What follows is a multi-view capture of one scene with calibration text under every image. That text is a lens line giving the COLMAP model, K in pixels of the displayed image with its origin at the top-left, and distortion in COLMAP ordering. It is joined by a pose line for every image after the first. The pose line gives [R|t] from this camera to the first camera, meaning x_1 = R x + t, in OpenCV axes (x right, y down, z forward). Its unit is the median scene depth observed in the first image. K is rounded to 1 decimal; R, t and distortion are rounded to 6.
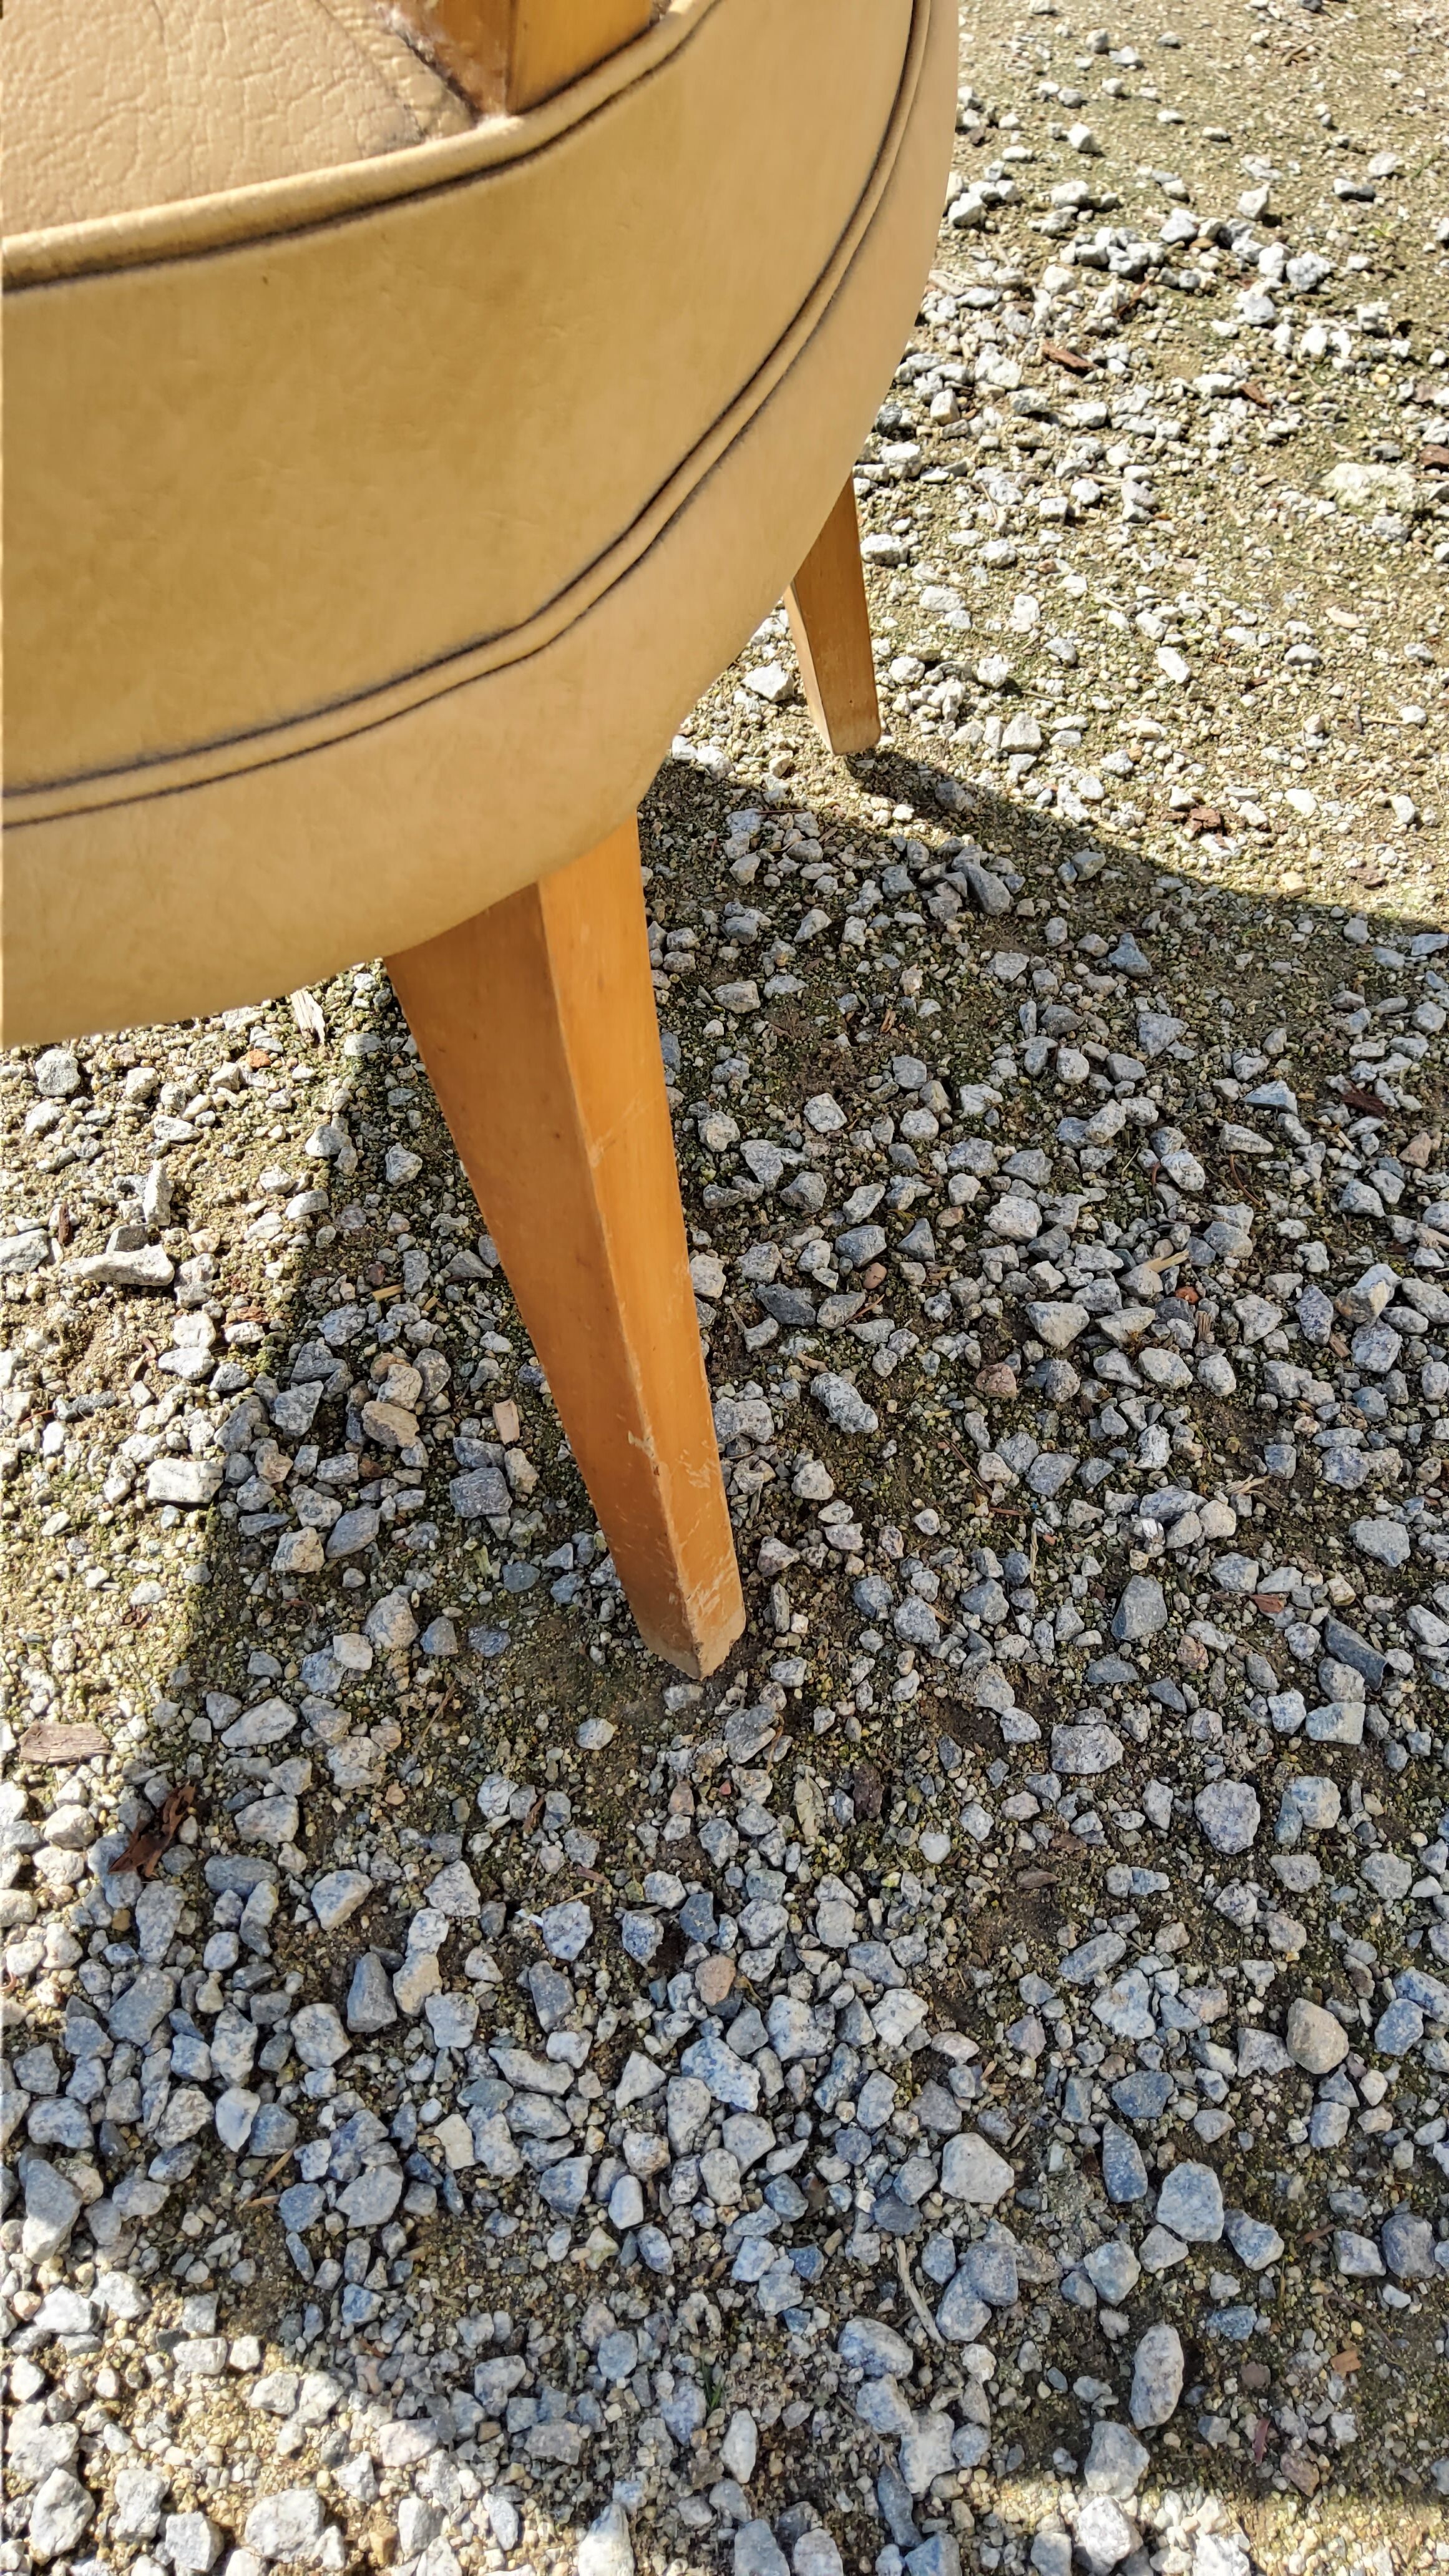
lens RADIAL K [[1932.2, 0, 737.3], [0, 1932.2, 1275.8], [0, 0, 1]] dist [0.137872, -0.275325]
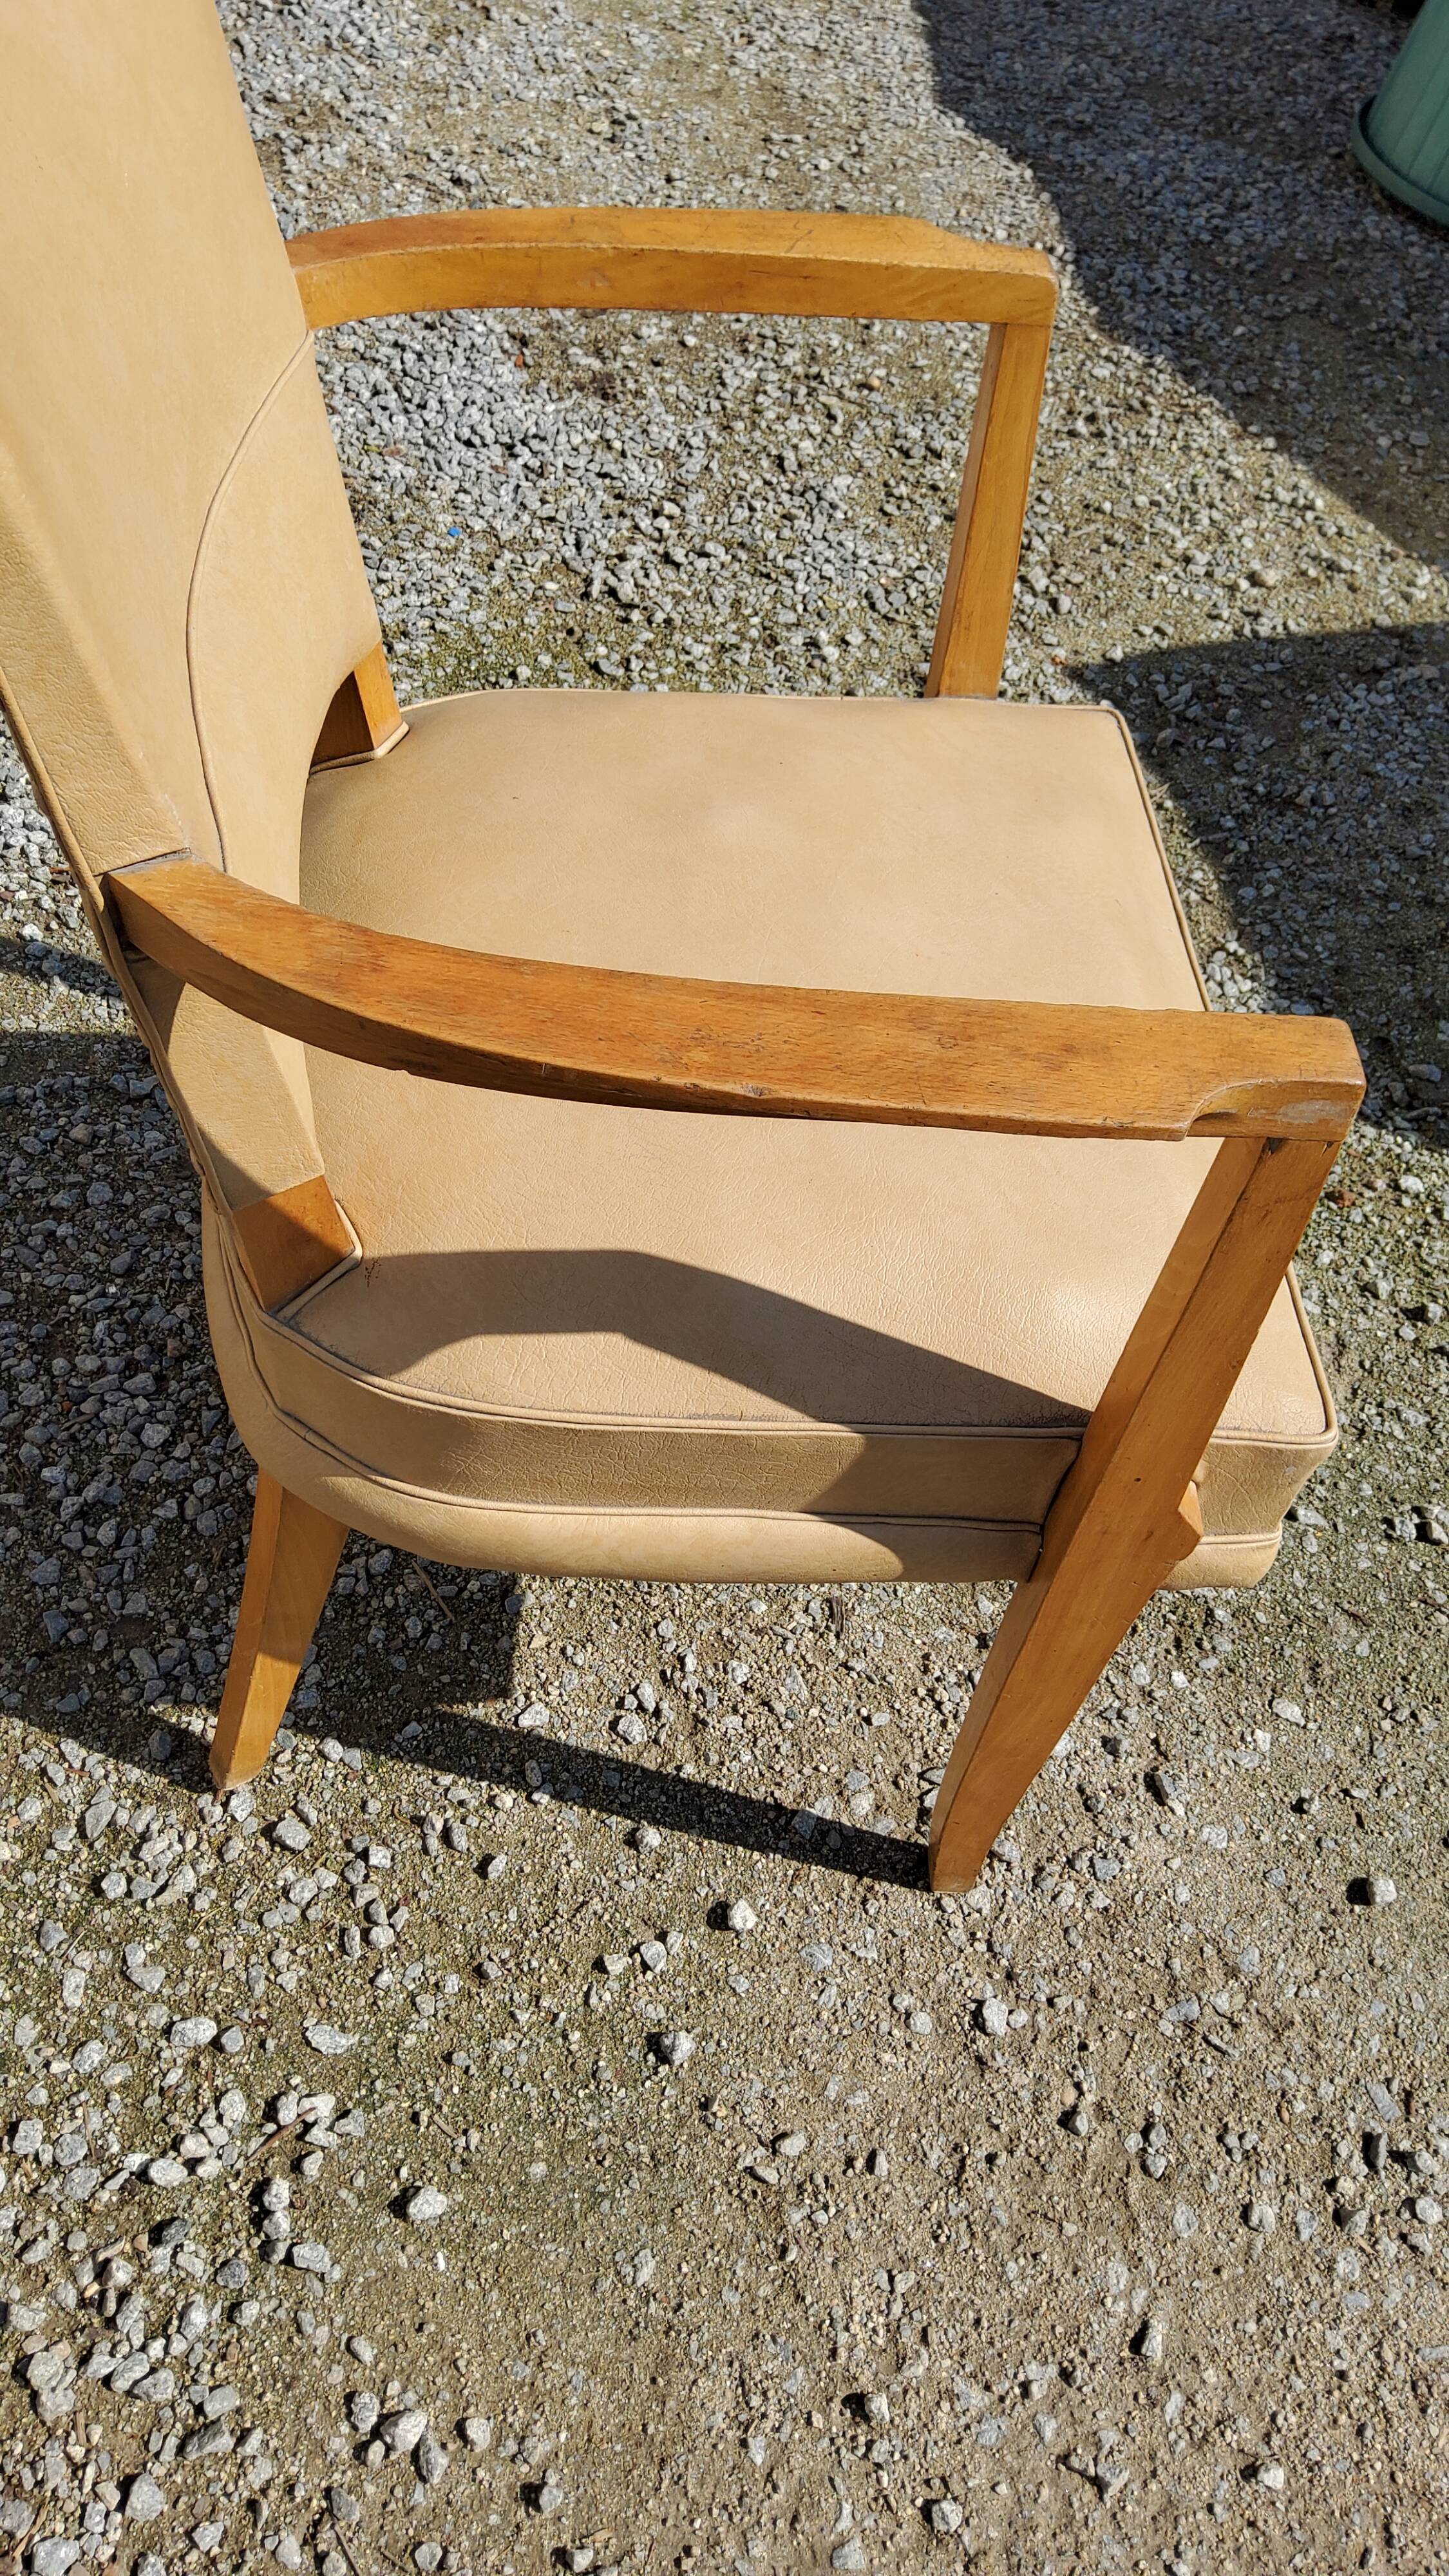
lens RADIAL K [[2019.7, 0, 738.2], [0, 2019.7, 1223.2], [0, 0, 1]] dist [0.104634, -0.190606]
pose [[-0.978035, 0.025528, -0.206872, -0.007123], [-0.205722, -0.278003, 0.938293, -2.195427], [-0.033558, 0.960241, 0.277148, 0.267693]]
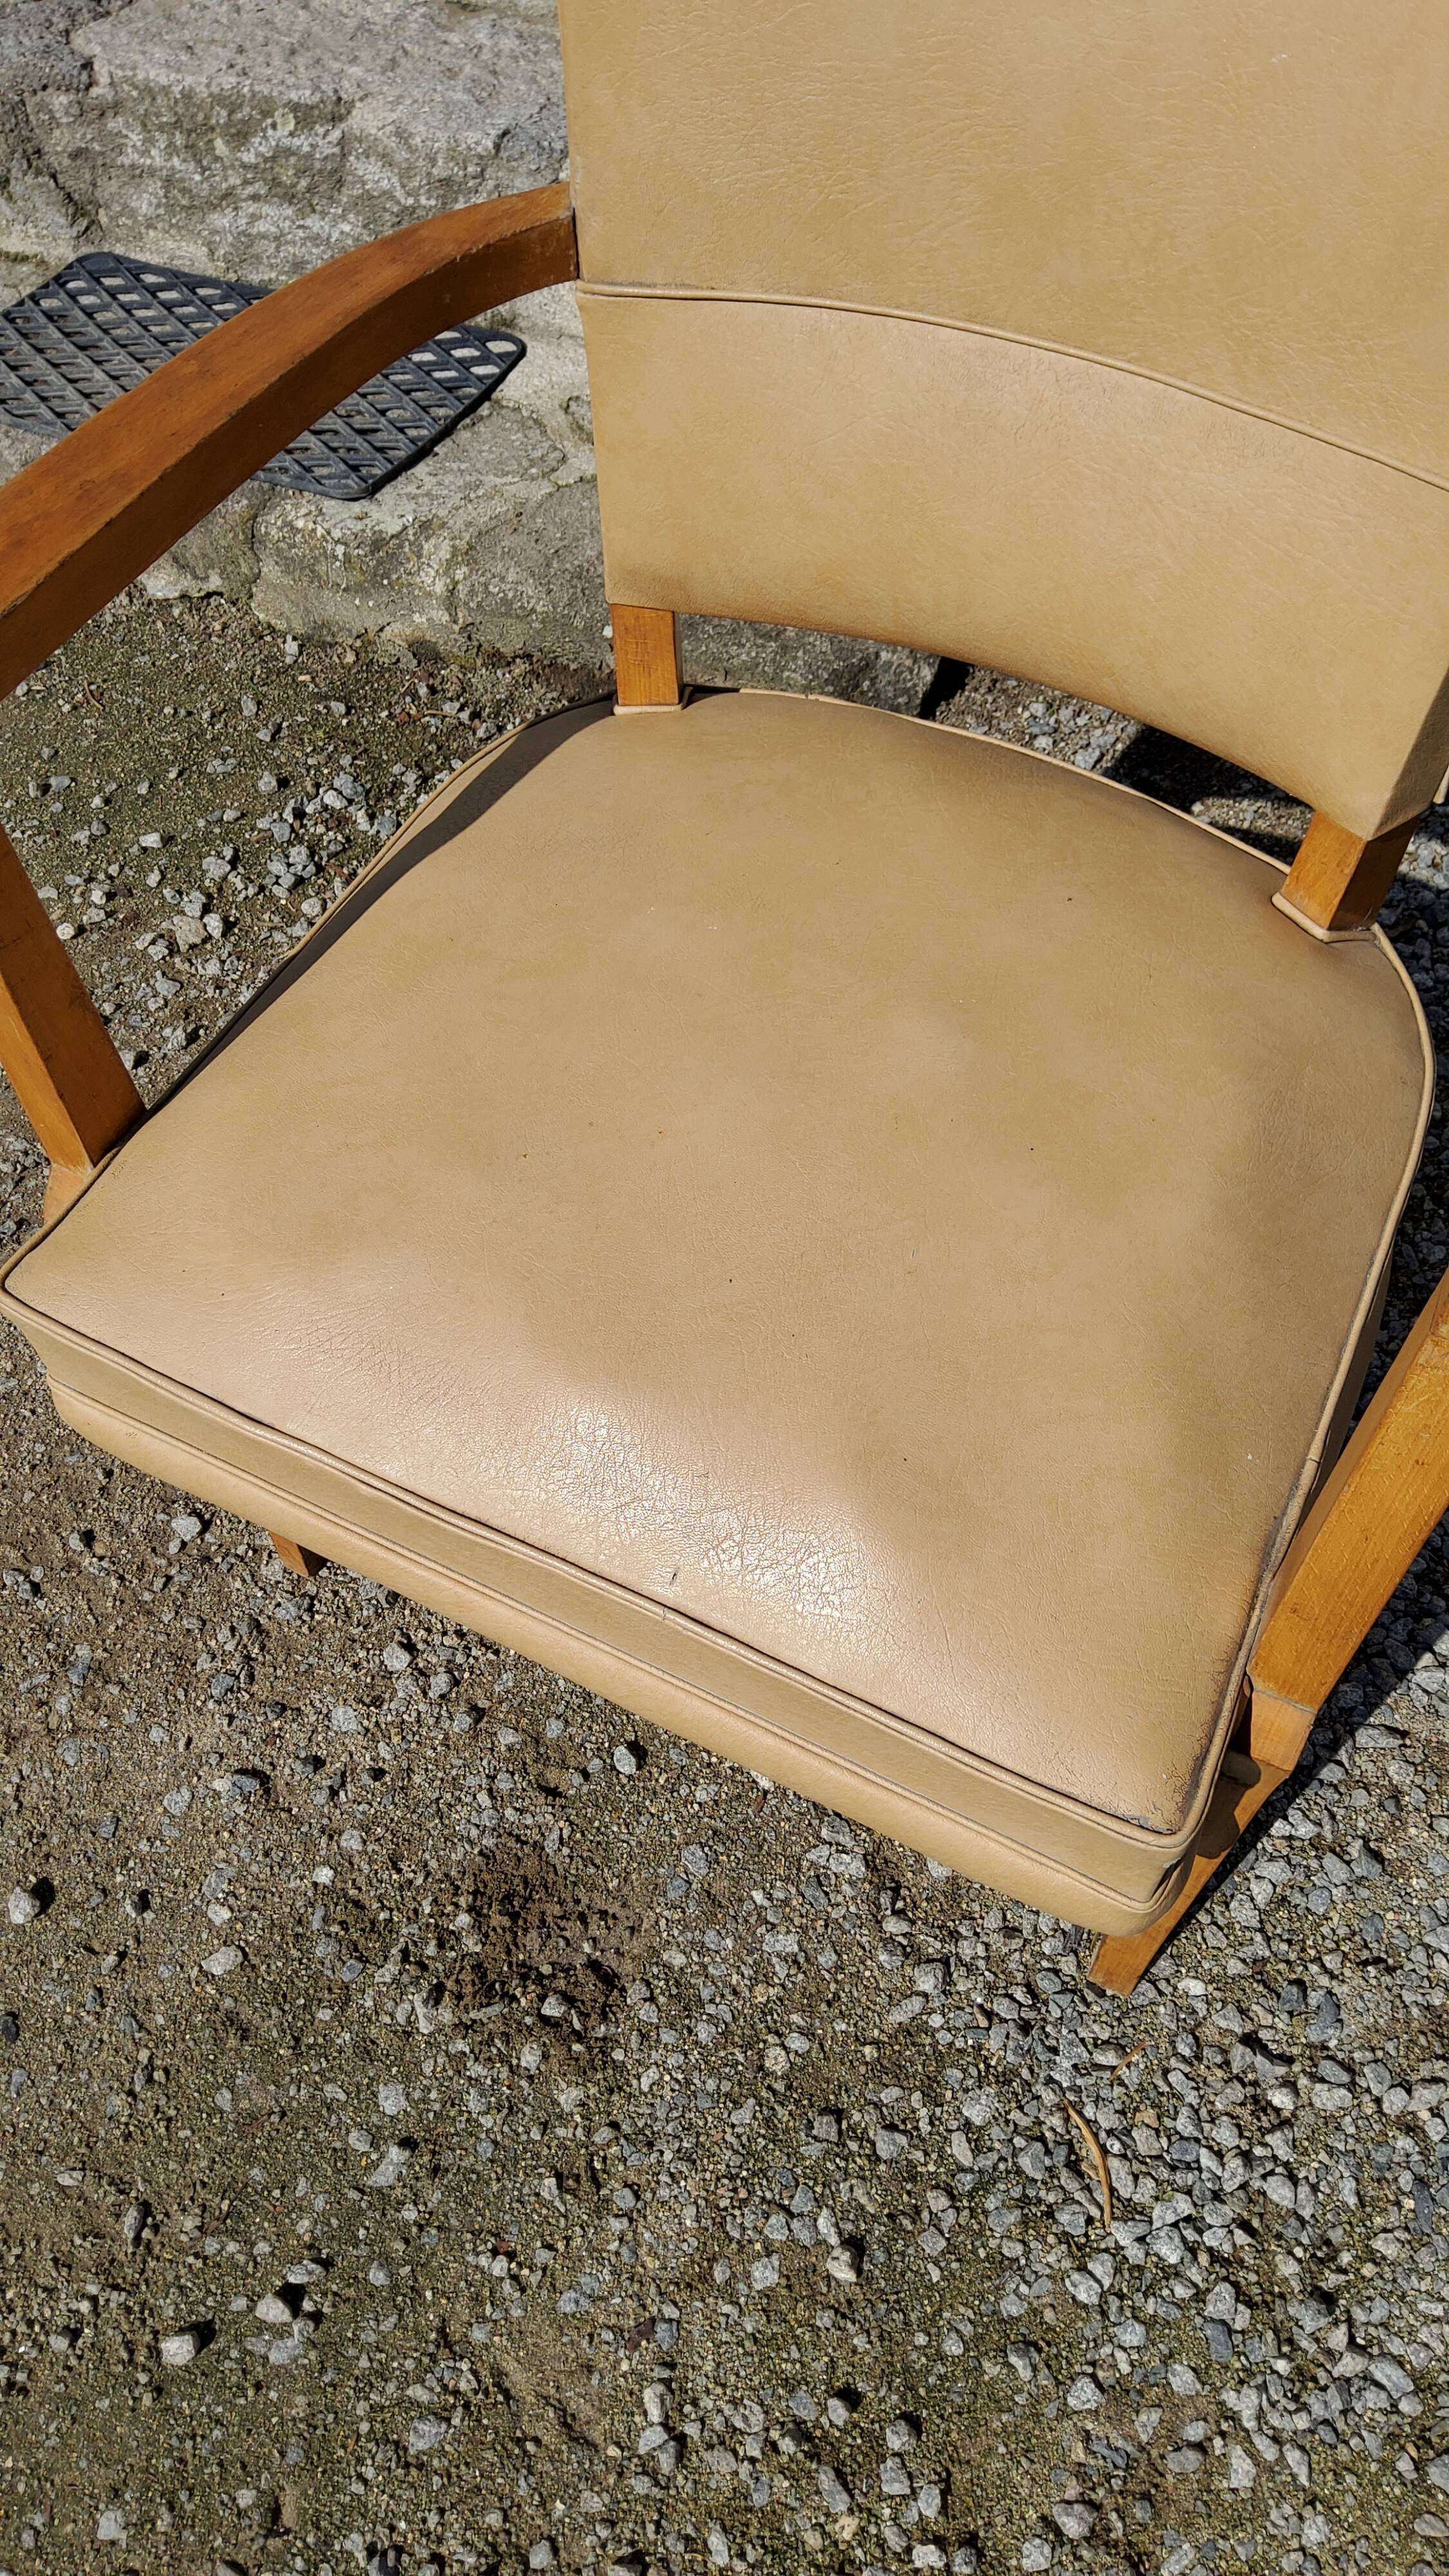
lens RADIAL K [[1944.6, 0, 743.0], [0, 1944.6, 1270.7], [0, 0, 1]] dist [0.080756, -0.138968]
pose [[0.356911, -0.806554, 0.471259, -1.165881], [0.809450, 0.518840, 0.274947, -0.900463], [-0.466268, 0.283330, 0.838045, -0.603113]]
